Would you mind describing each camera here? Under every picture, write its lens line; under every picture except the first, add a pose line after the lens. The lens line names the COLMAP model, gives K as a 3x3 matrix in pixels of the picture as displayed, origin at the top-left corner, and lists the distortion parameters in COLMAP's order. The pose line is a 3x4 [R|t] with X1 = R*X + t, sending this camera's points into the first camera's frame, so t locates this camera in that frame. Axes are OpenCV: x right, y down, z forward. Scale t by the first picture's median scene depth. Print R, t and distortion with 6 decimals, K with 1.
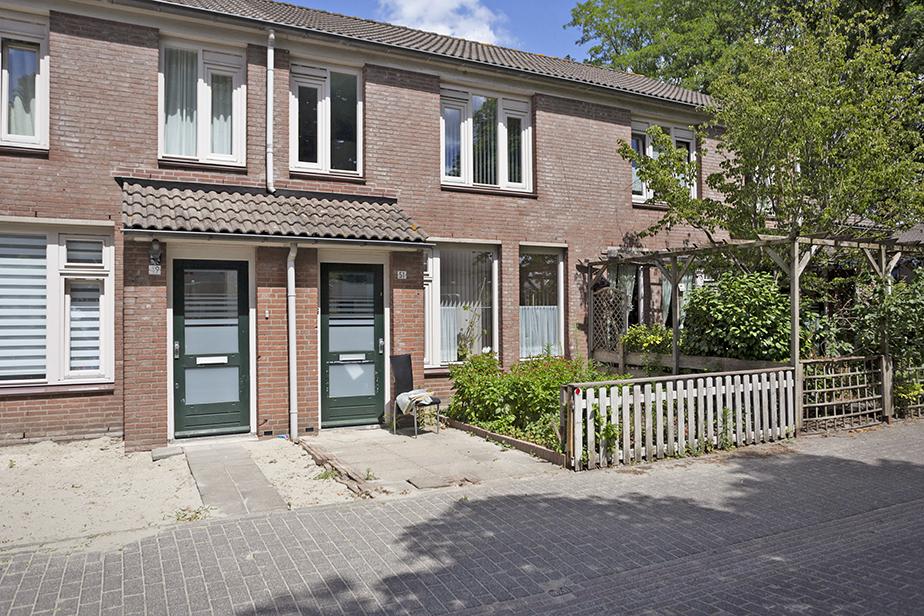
lens RADIAL K [[672.6, 0, 463.4], [0, 672.6, 290.7], [0, 0, 1]] dist [-0.020108, 0.000425]
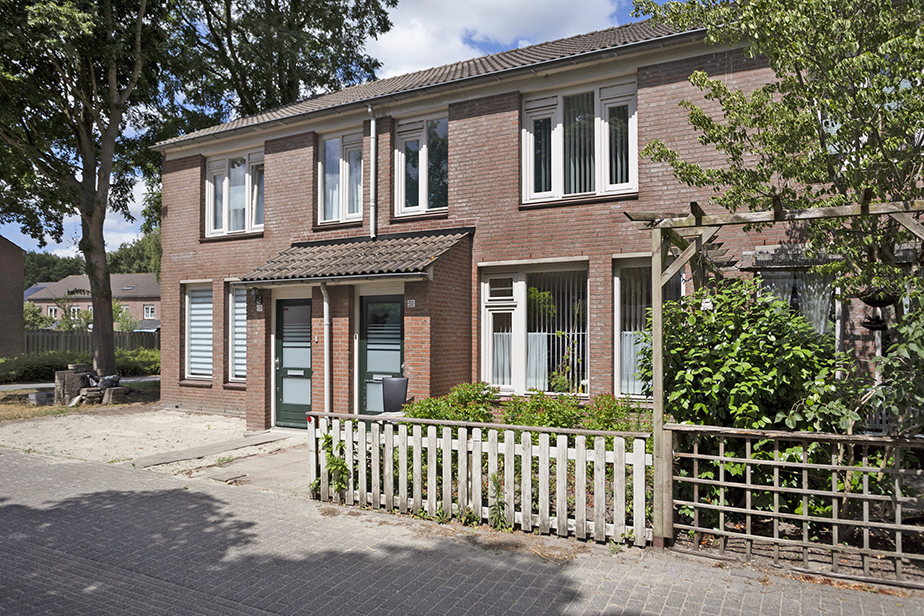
lens RADIAL K [[693.0, 0, 462.0], [0, 693.0, 308.0], [0, 0, 1]] dist [-0.000251, -0.000124]
pose [[0.529197, -0.027192, -0.848063, 0.833220], [0.022690, 0.999582, -0.017892, 0.004759], [0.848196, -0.009774, 0.529593, 0.456260]]
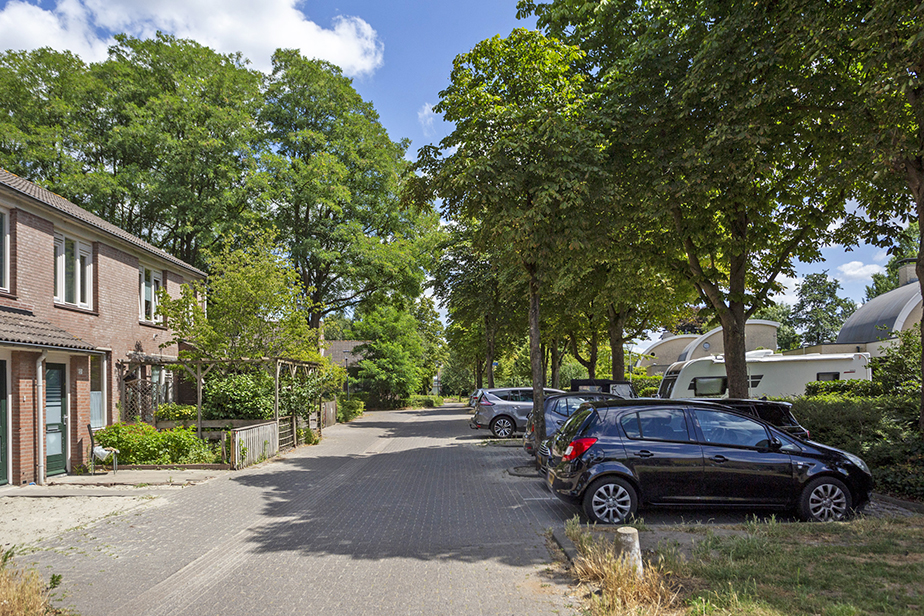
lens RADIAL K [[693.0, 0, 462.0], [0, 693.0, 308.0], [0, 0, 1]] dist [-0.000251, -0.000124]
pose [[0.451689, 0.105577, 0.885907, -1.012108], [-0.024549, 0.994068, -0.105950, -0.019772], [-0.891838, 0.026109, 0.451602, -0.426757]]
